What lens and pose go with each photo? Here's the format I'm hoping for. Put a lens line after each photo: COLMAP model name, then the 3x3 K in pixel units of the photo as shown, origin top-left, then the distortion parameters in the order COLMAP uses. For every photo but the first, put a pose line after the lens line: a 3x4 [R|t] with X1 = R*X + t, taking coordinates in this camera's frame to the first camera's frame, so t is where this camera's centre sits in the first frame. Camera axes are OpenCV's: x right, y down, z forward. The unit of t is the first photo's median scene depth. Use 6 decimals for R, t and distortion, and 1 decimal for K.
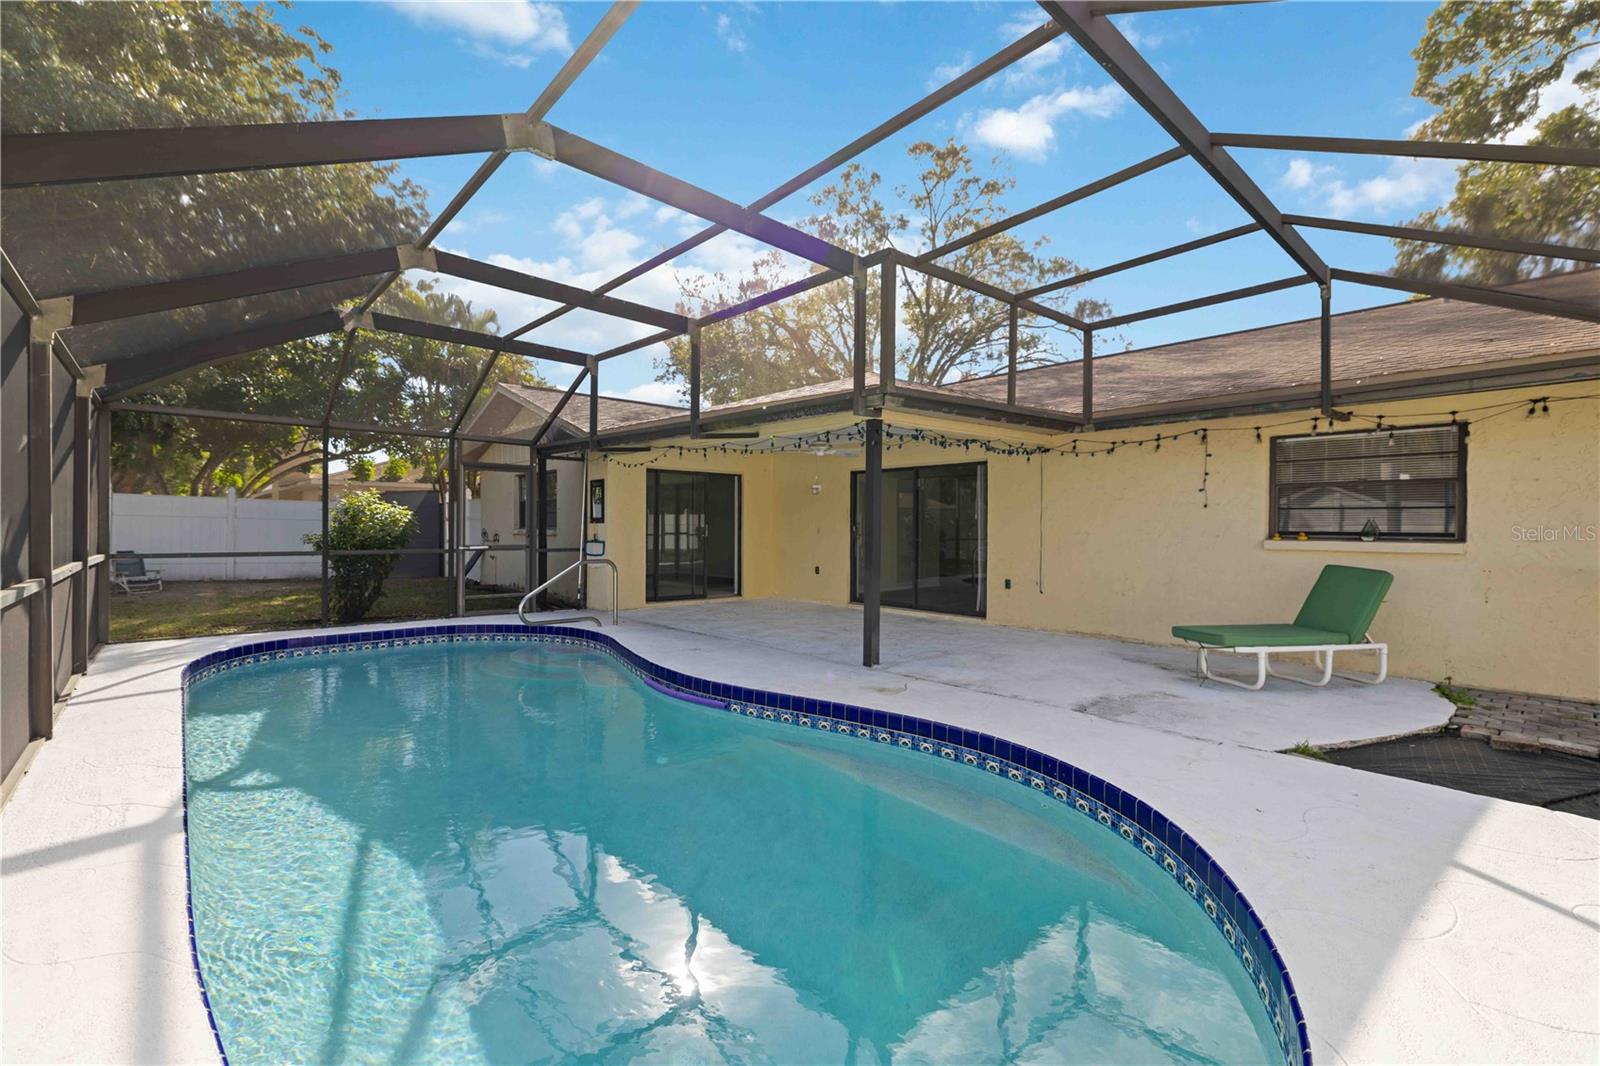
lens RADIAL K [[670.6, 0, 797.6], [0, 670.6, 521.0], [0, 0, 1]] dist [0.015159, -0.000004]
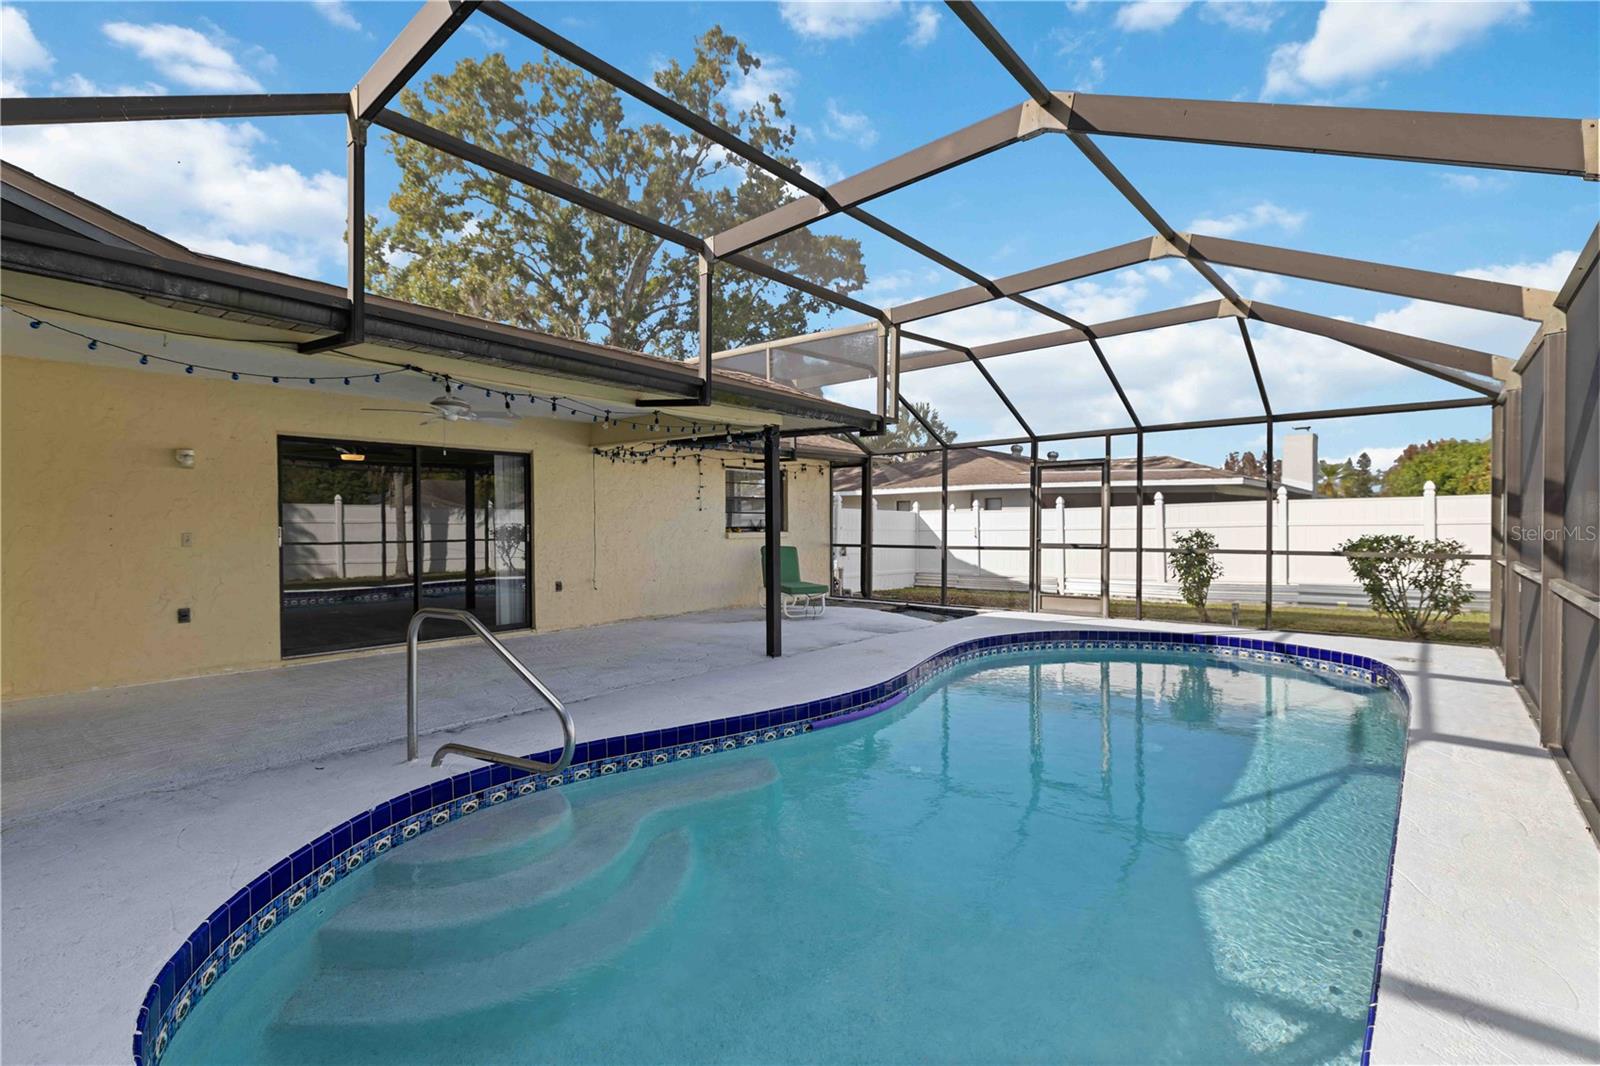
lens RADIAL K [[689.2, 0, 797.6], [0, 689.2, 534.5], [0, 0, 1]] dist [-0.001176, -0.000072]
pose [[-0.081943, -0.019932, 0.996438, -0.776773], [-0.000917, 0.999801, 0.019924, 0.000520], [-0.996637, 0.000719, -0.081945, 0.831978]]
